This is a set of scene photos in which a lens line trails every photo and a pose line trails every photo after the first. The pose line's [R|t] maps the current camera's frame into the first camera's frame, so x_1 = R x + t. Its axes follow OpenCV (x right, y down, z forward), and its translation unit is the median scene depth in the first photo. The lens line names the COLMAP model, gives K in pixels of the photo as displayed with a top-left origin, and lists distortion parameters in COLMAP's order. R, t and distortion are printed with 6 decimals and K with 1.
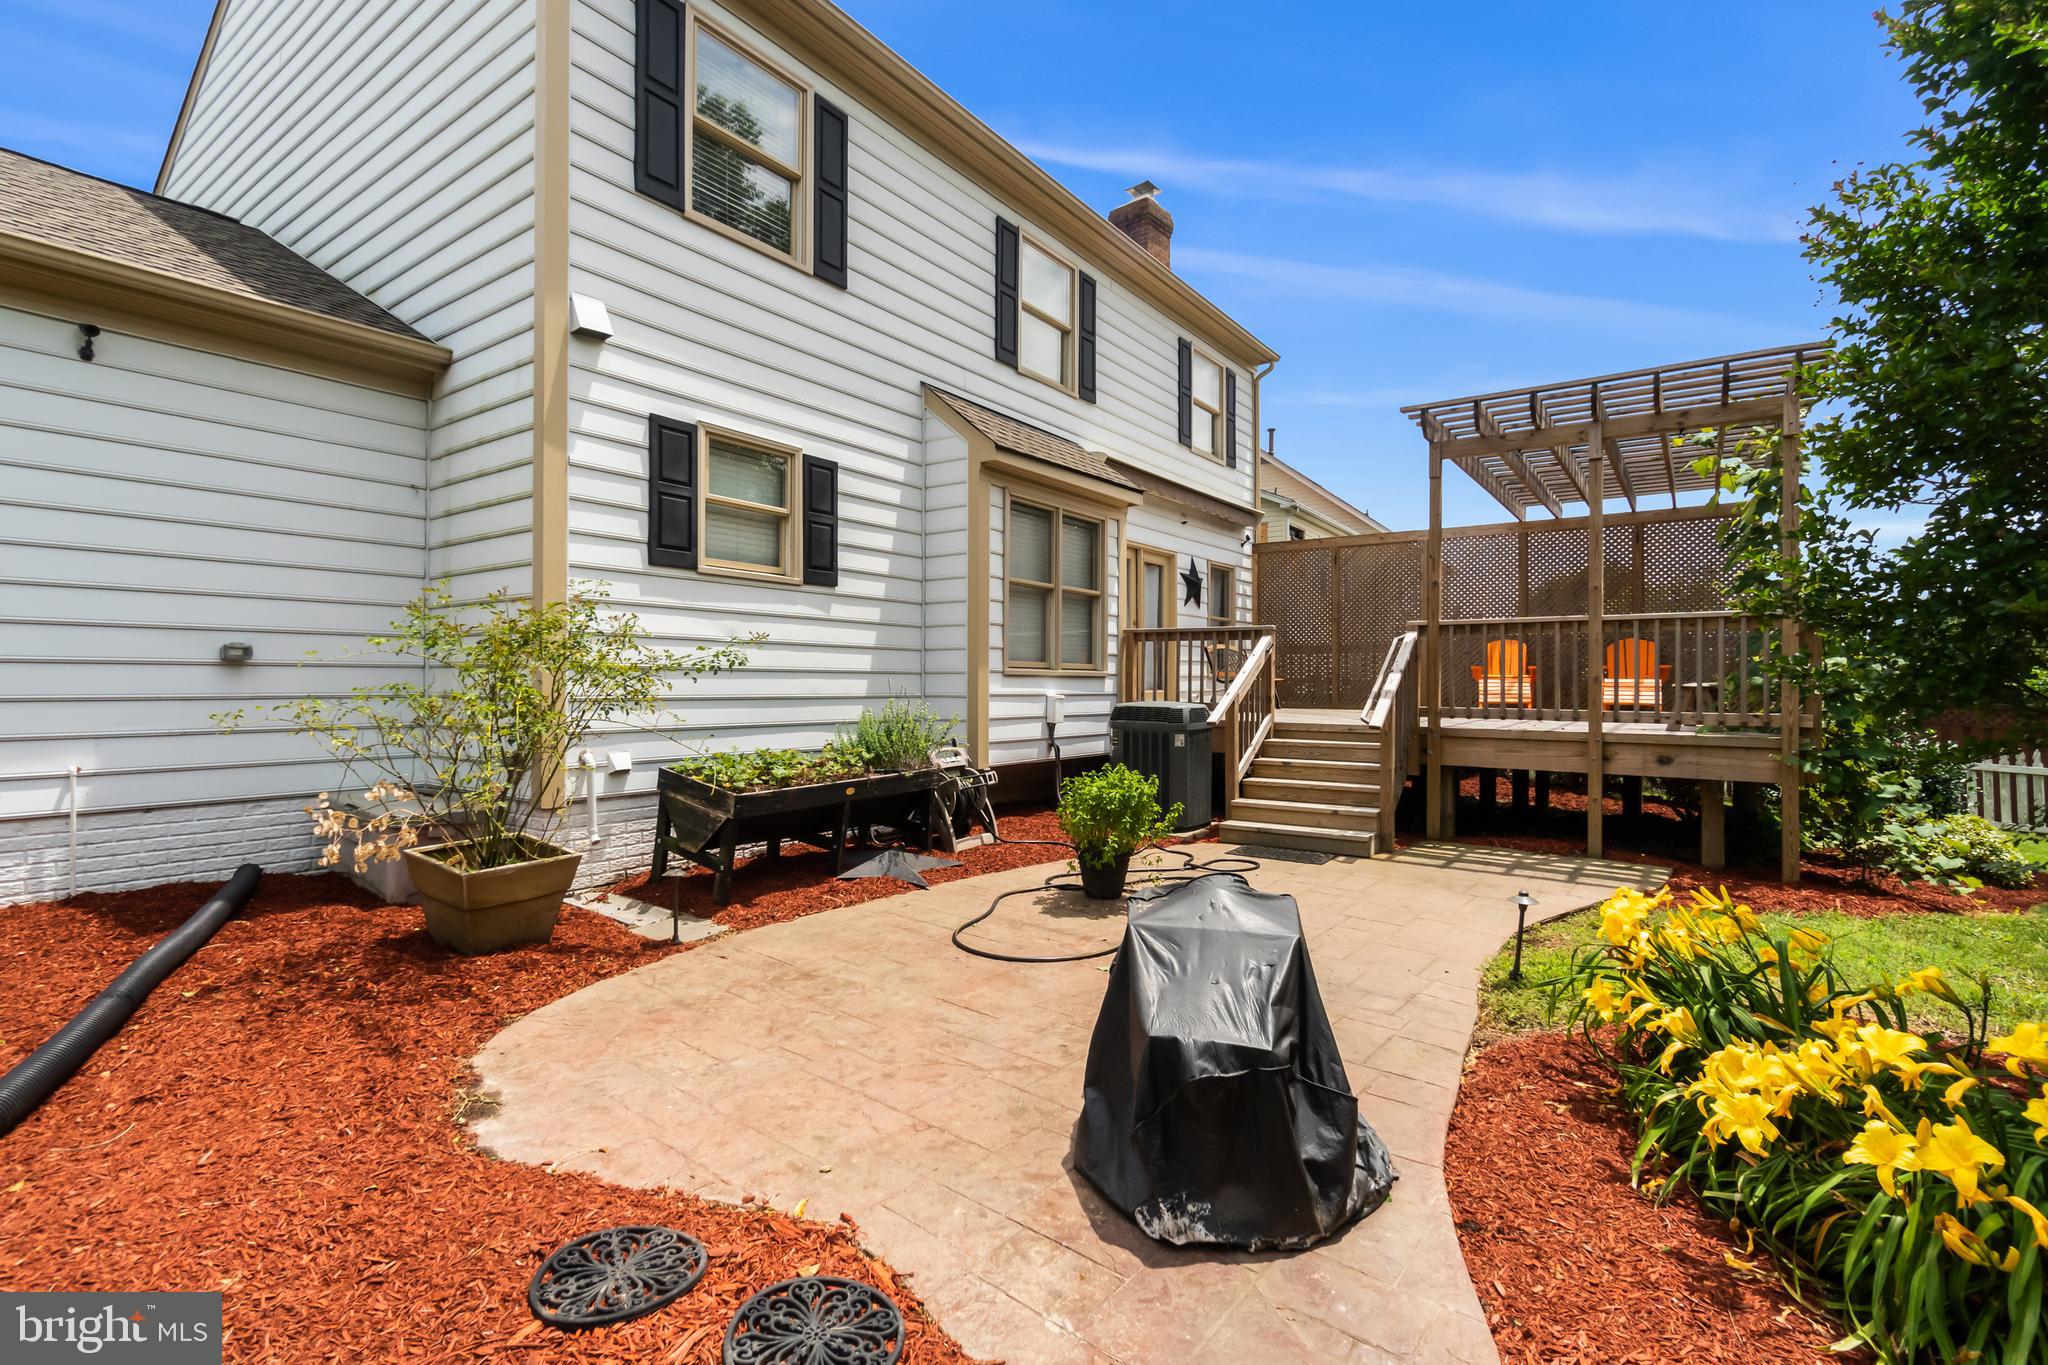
lens RADIAL K [[938.5, 0, 1024.1], [0, 938.5, 674.0], [0, 0, 1]] dist [0.004476, 0.000068]
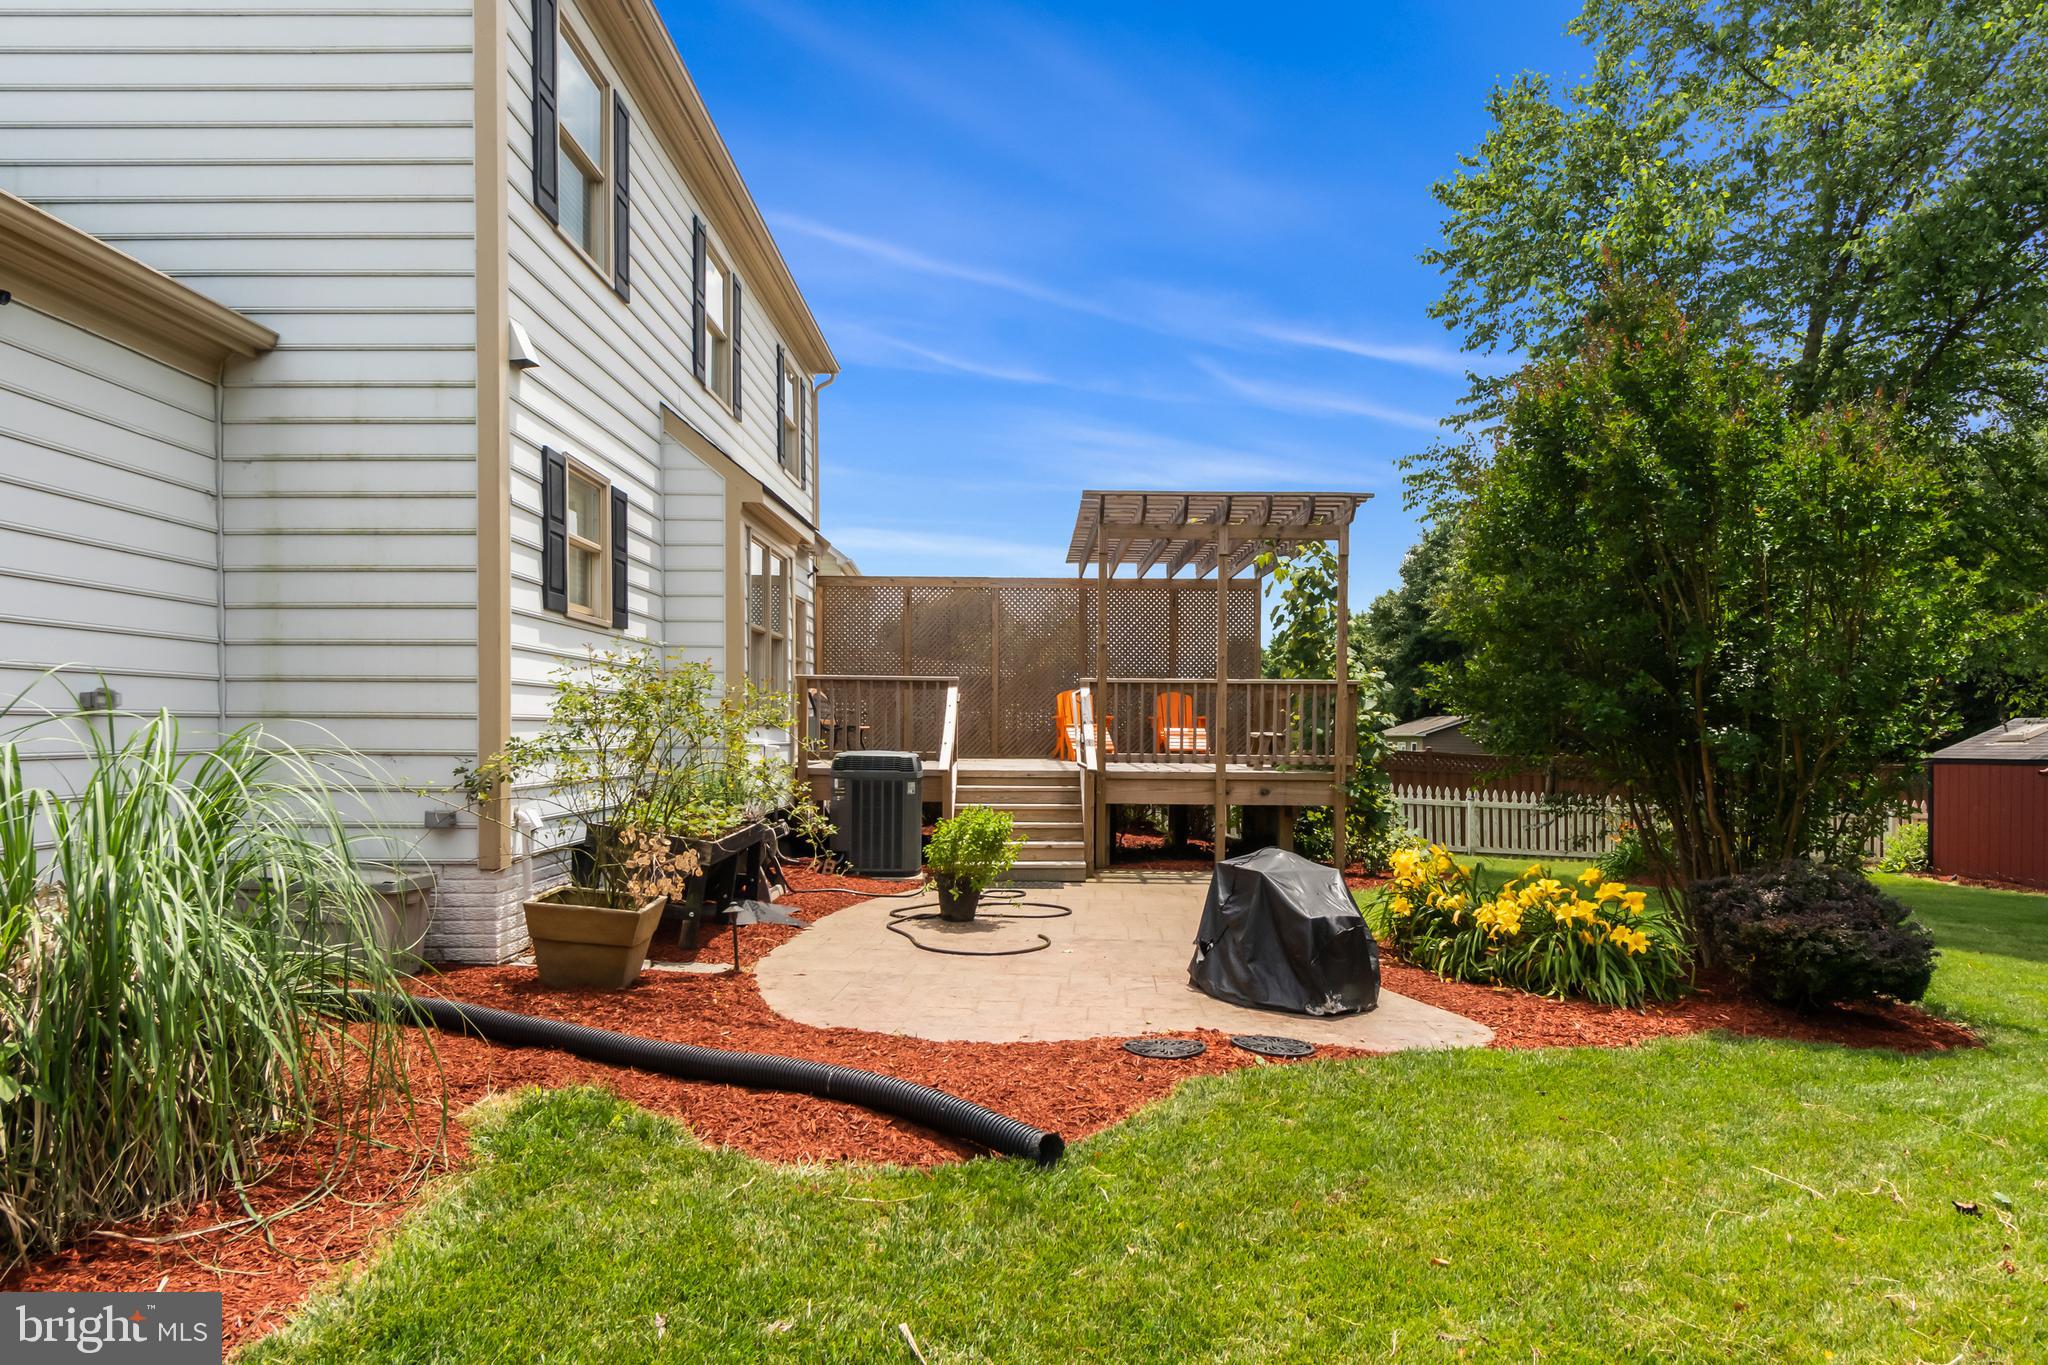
lens RADIAL K [[1348.5, 0, 1019.1], [0, 1348.5, 765.9], [0, 0, 1]] dist [-0.000055, 0.004411]
pose [[0.810426, -0.015910, 0.585625, -0.680552], [-0.007640, 0.999259, 0.037720, -0.012800], [-0.585791, -0.035043, 0.809704, -0.310684]]
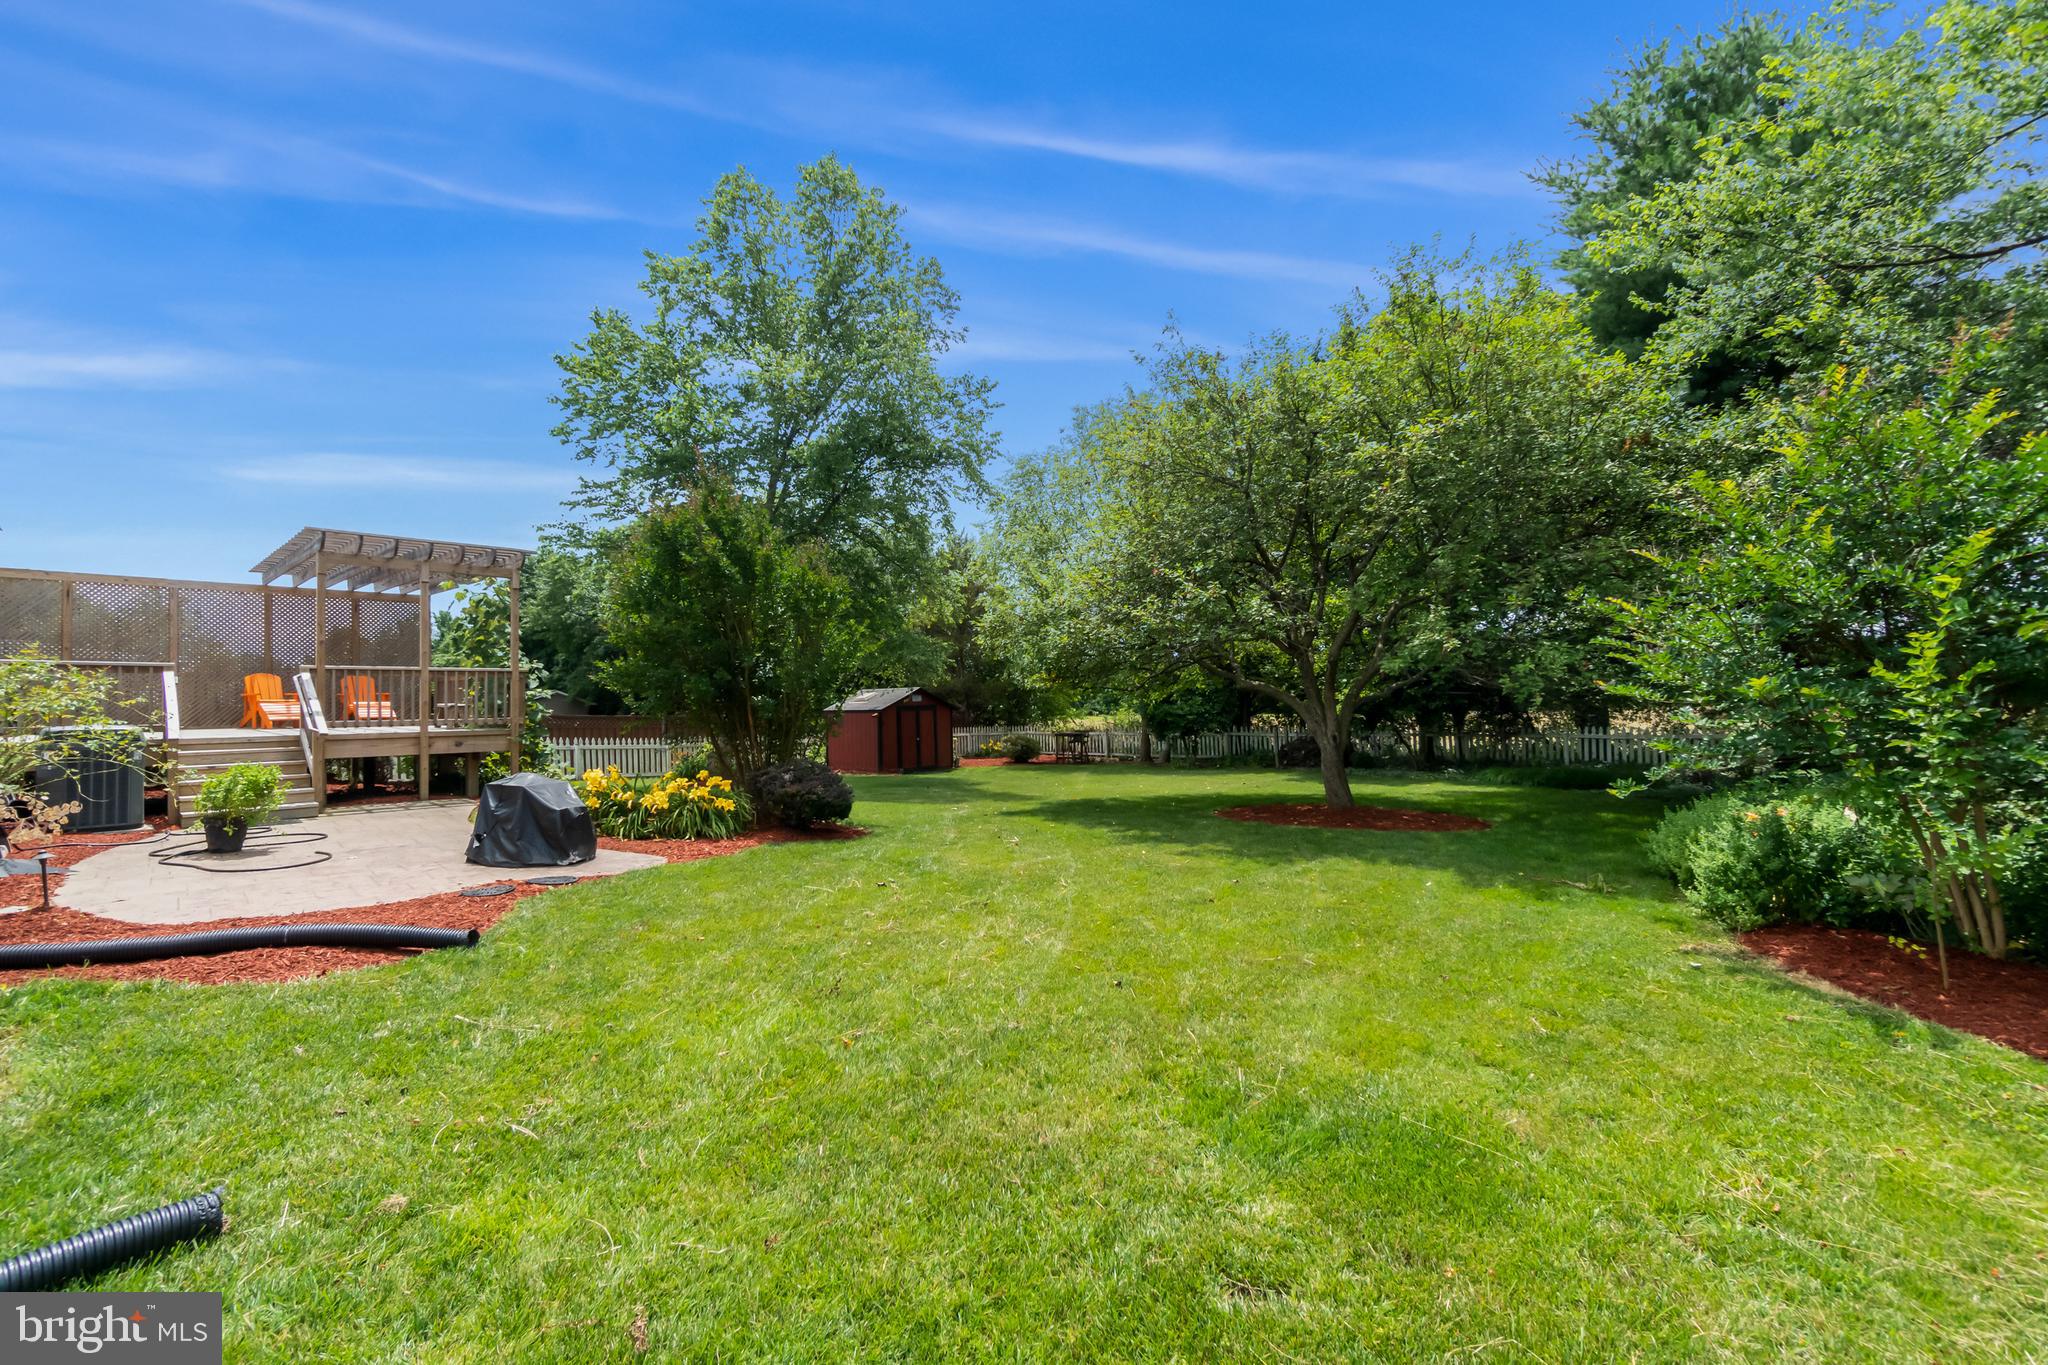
lens RADIAL K [[887.8, 0, 1022.5], [0, 887.8, 677.7], [0, 0, 1]] dist [-0.004719, 0.000160]
pose [[0.117403, 0.014605, 0.992977, -0.972668], [0.001710, 0.999887, -0.014909, -0.015102], [-0.993083, 0.003448, 0.117365, -0.356007]]
